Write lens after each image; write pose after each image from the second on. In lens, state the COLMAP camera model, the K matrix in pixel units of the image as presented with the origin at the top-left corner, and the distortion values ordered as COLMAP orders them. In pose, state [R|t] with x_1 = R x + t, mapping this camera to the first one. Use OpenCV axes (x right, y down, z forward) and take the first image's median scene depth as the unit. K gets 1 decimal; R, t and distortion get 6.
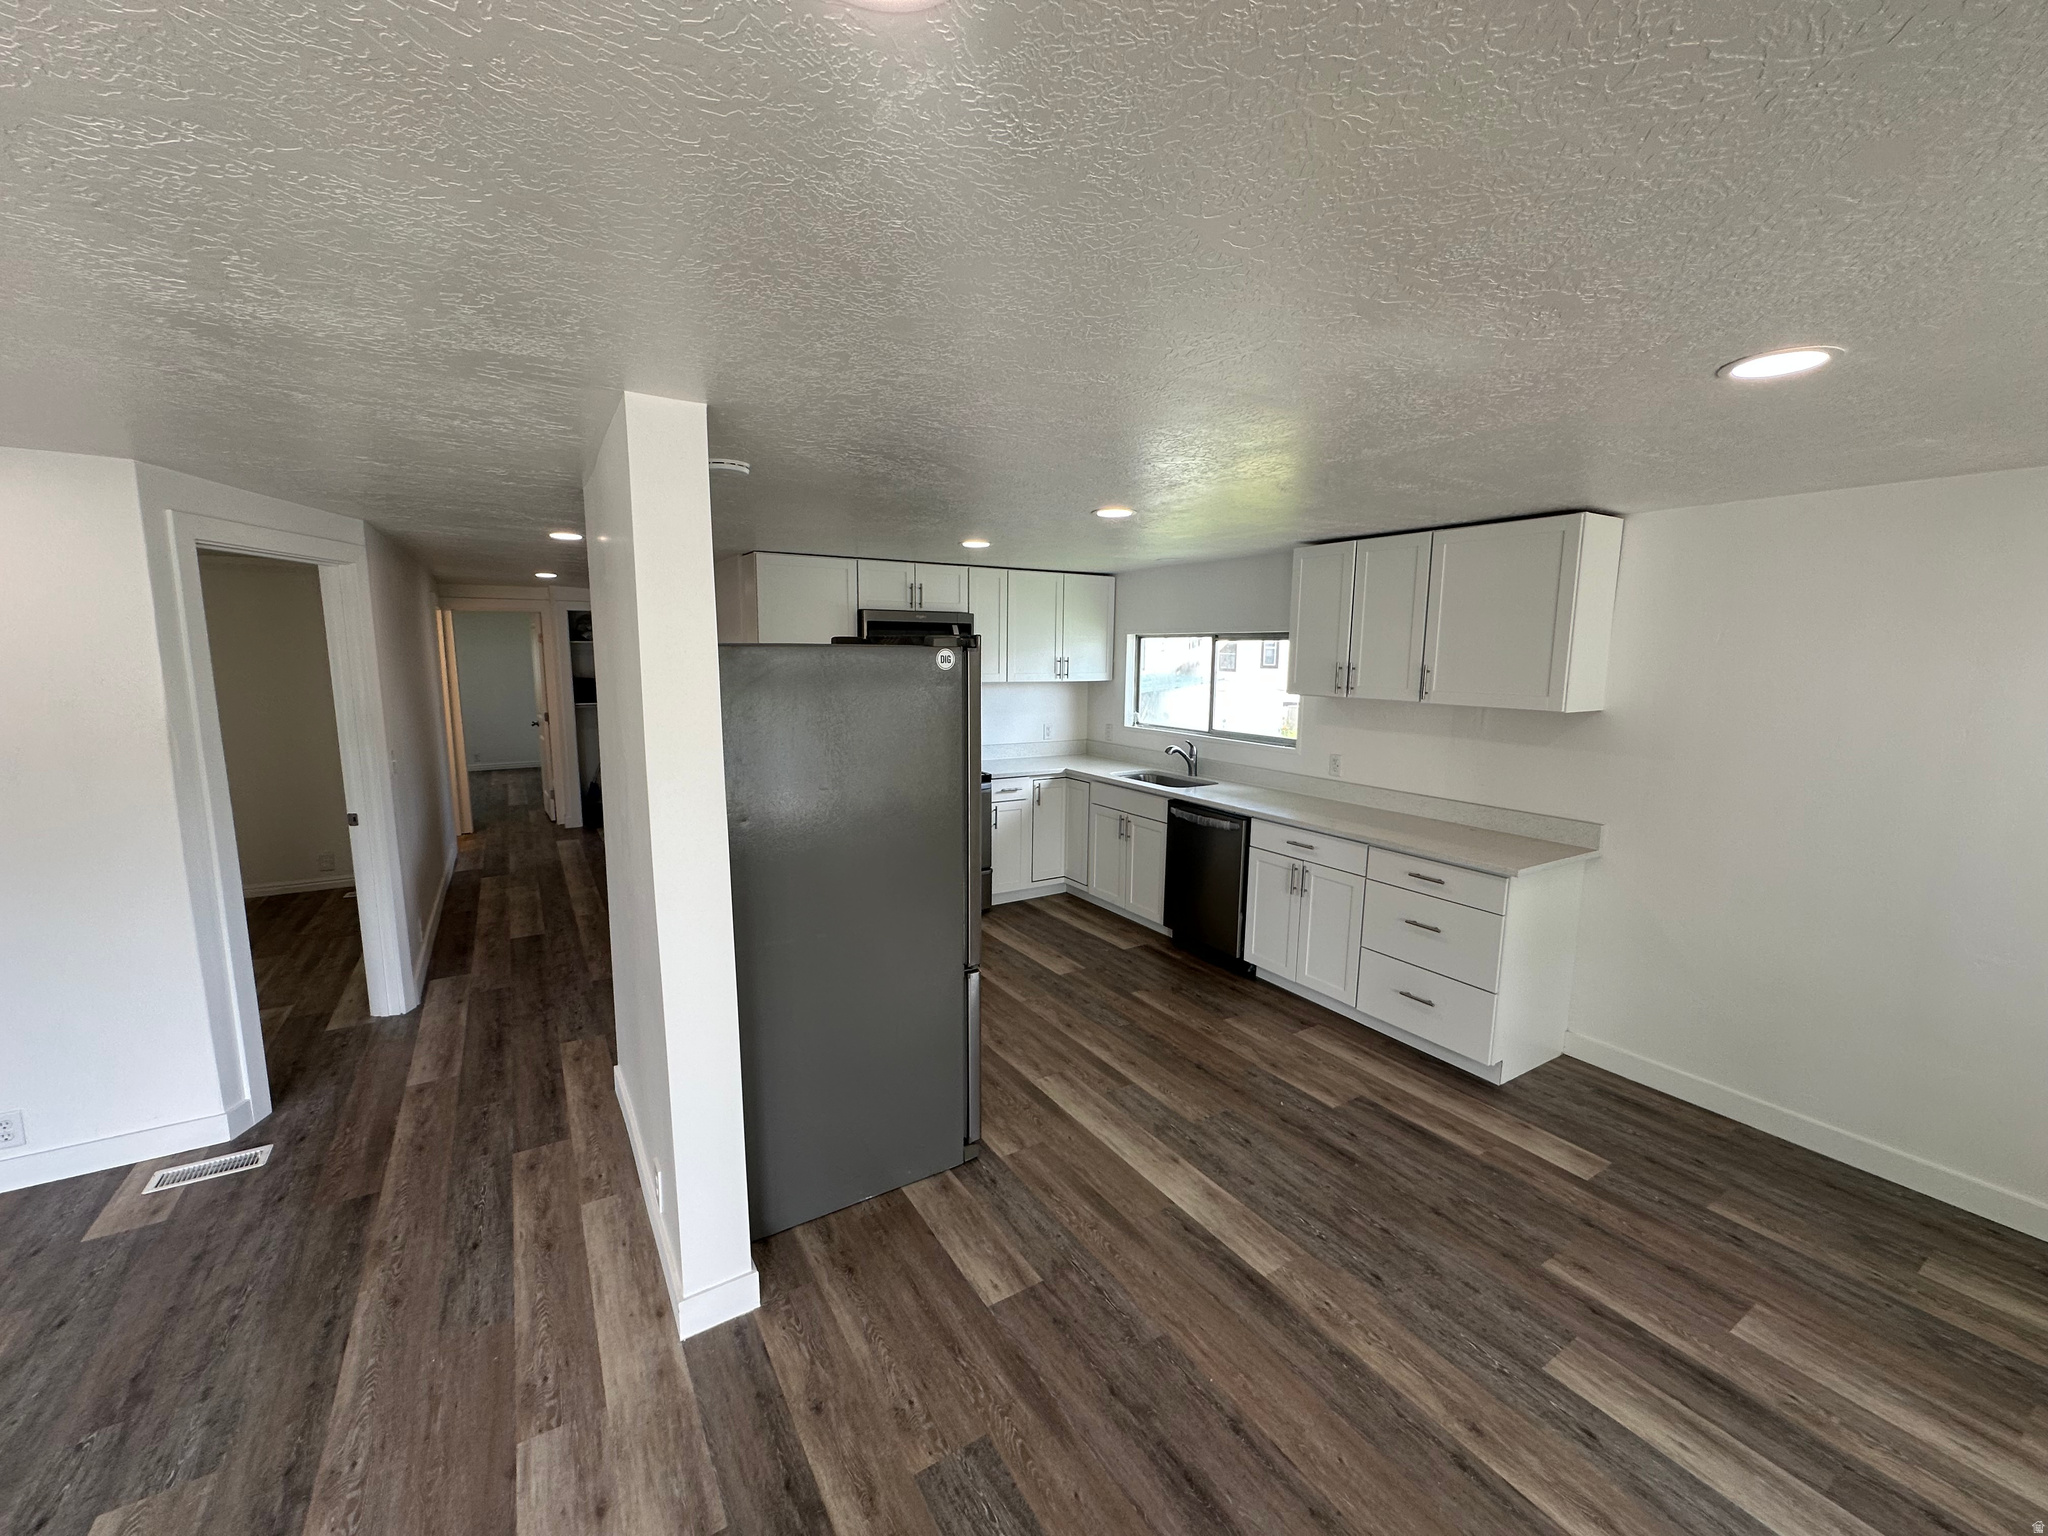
lens RADIAL K [[818.6, 0, 1021.1], [0, 818.6, 766.1], [0, 0, 1]] dist [-0.005617, 0.001470]
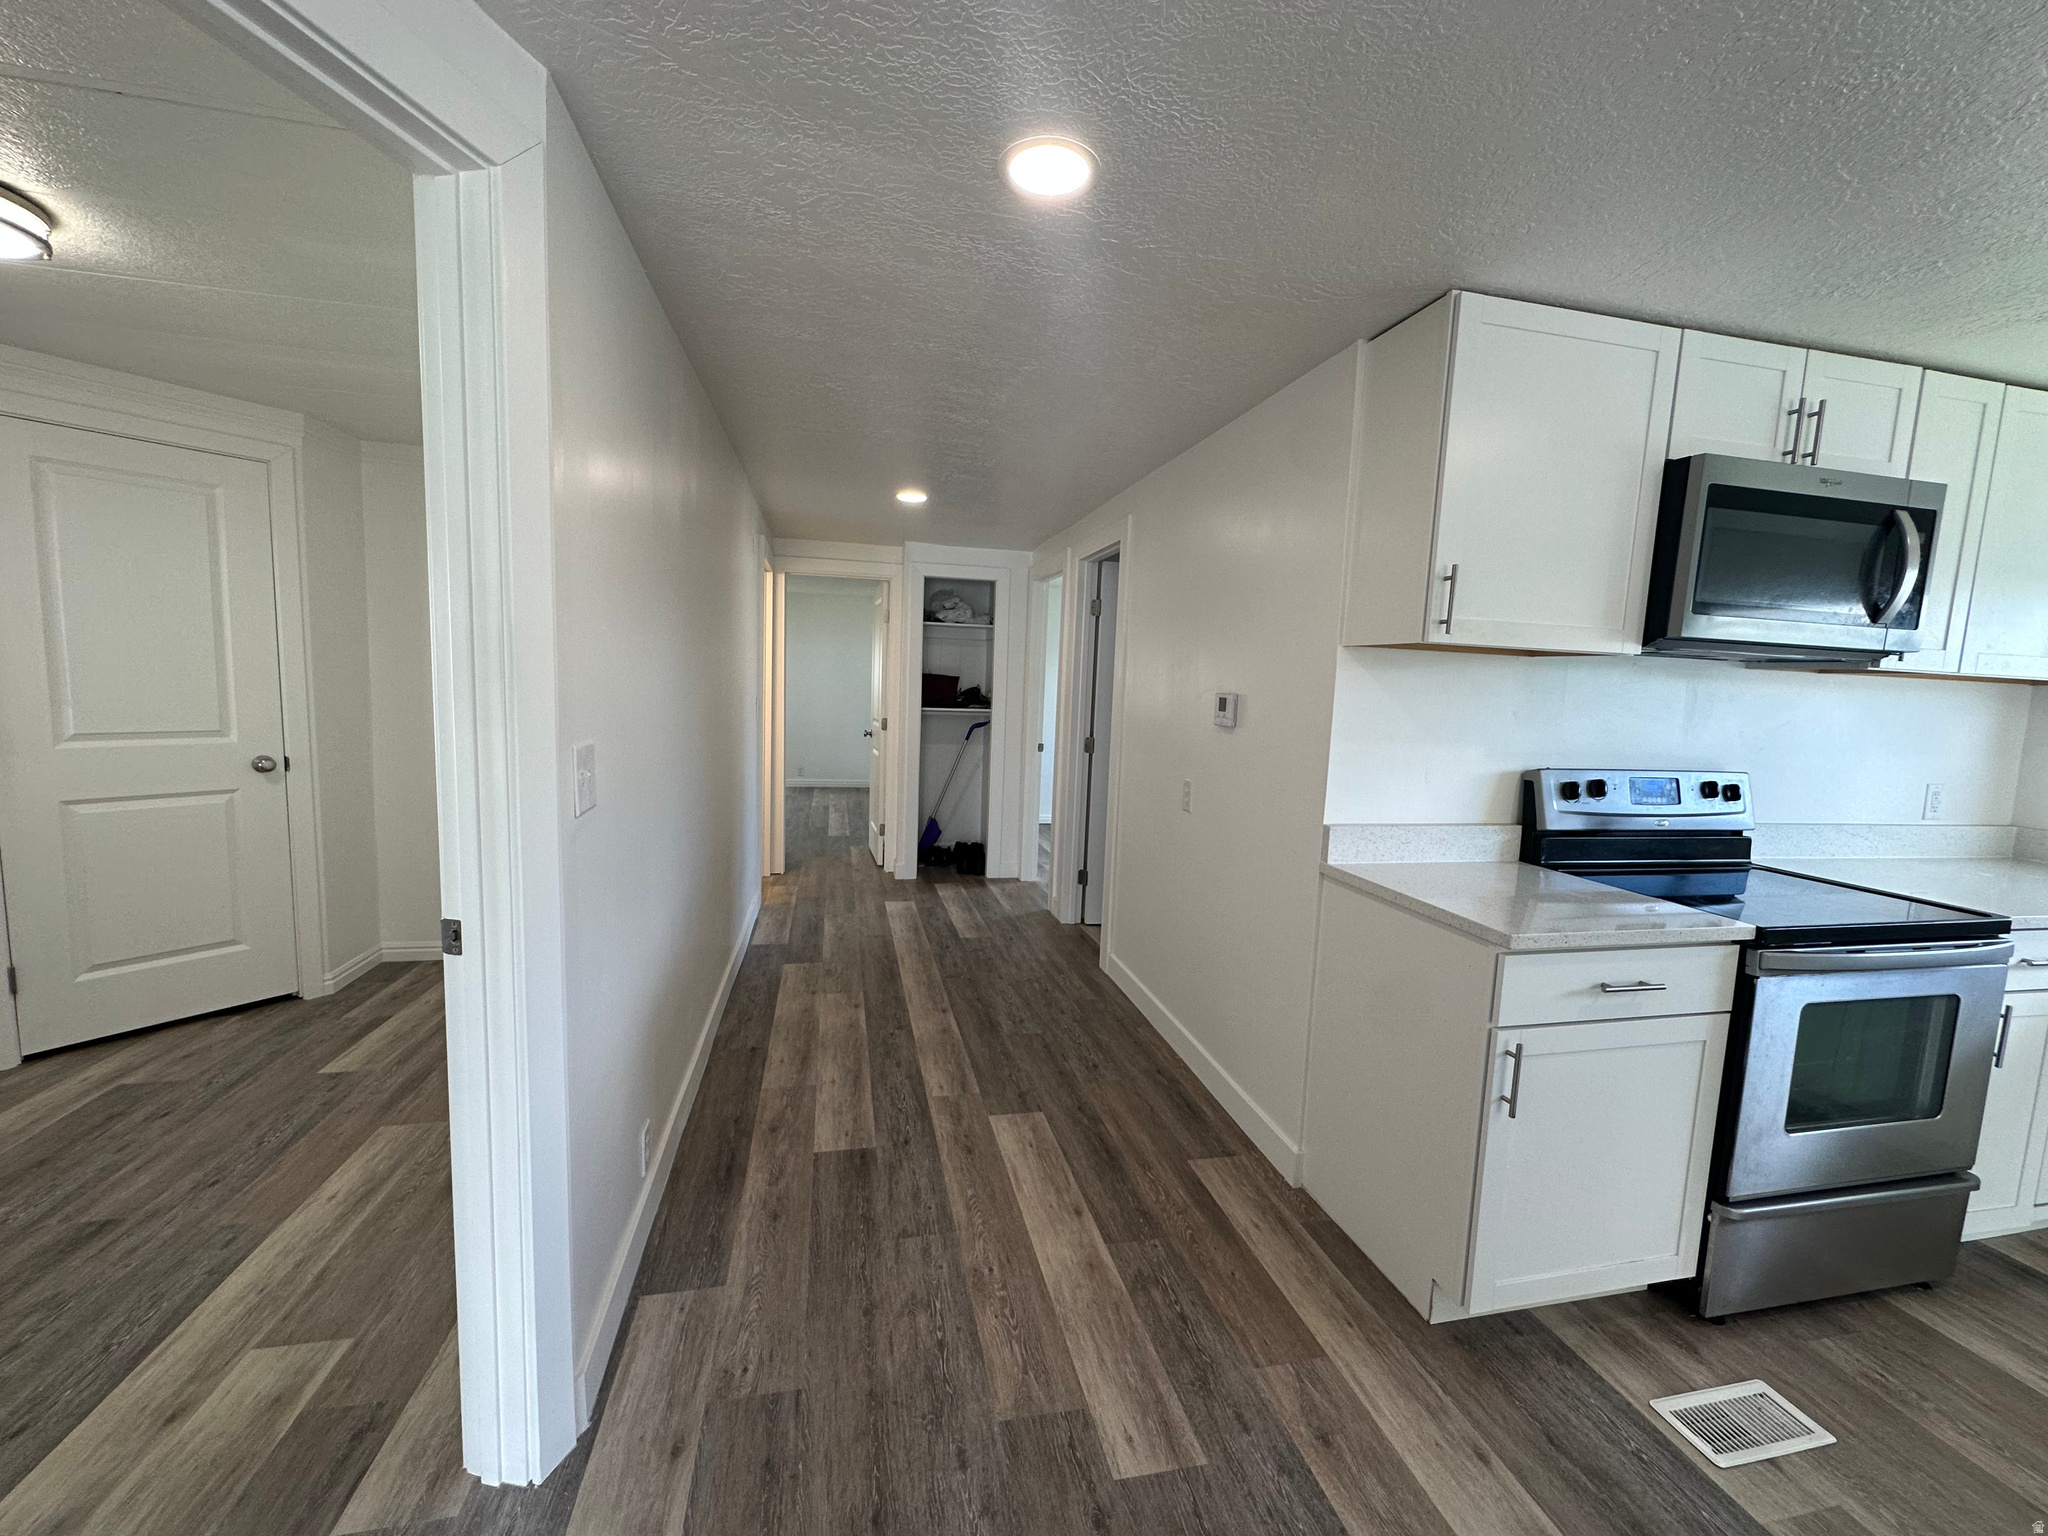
lens RADIAL K [[818.6, 0, 1025.2], [0, 818.6, 763.8], [0, 0, 1]] dist [-0.005617, 0.001470]
pose [[0.945264, 0.061745, -0.320411, -0.491259], [-0.077905, 0.996242, -0.037851, -0.014724], [0.316870, 0.060740, 0.946522, 0.761398]]
